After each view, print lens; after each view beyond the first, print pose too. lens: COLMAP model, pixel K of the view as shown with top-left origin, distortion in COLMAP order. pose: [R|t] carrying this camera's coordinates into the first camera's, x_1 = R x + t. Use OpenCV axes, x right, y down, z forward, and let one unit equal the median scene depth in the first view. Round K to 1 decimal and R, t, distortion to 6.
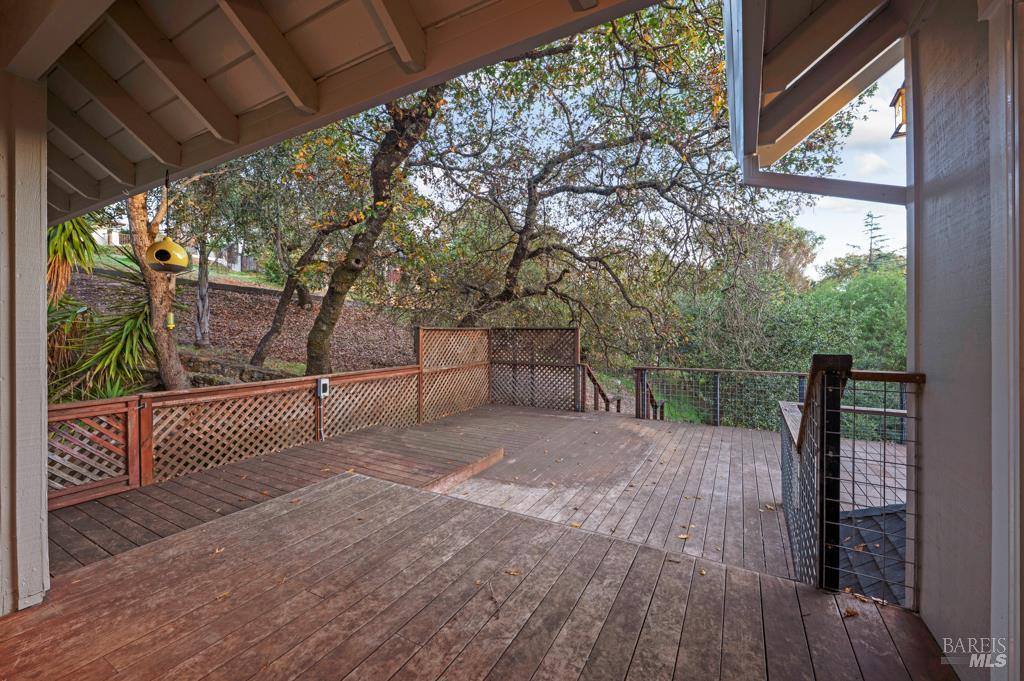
lens RADIAL K [[407.3, 0, 511.9], [0, 407.3, 334.2], [0, 0, 1]] dist [-0.001089, 0.000354]
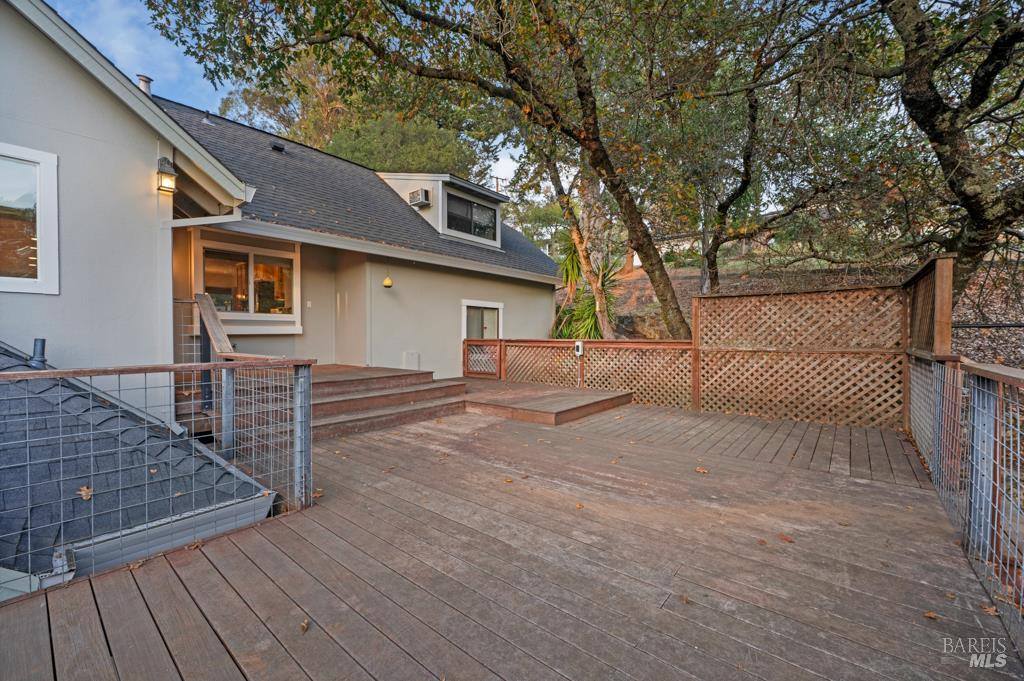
lens RADIAL K [[407.3, 0, 511.9], [0, 407.3, 334.2], [0, 0, 1]] dist [-0.001089, 0.000354]
pose [[-0.178594, 0.000973, -0.983922, 1.054217], [-0.006861, 0.999974, 0.002234, 0.097775], [0.983899, 0.007149, -0.178583, 1.196590]]
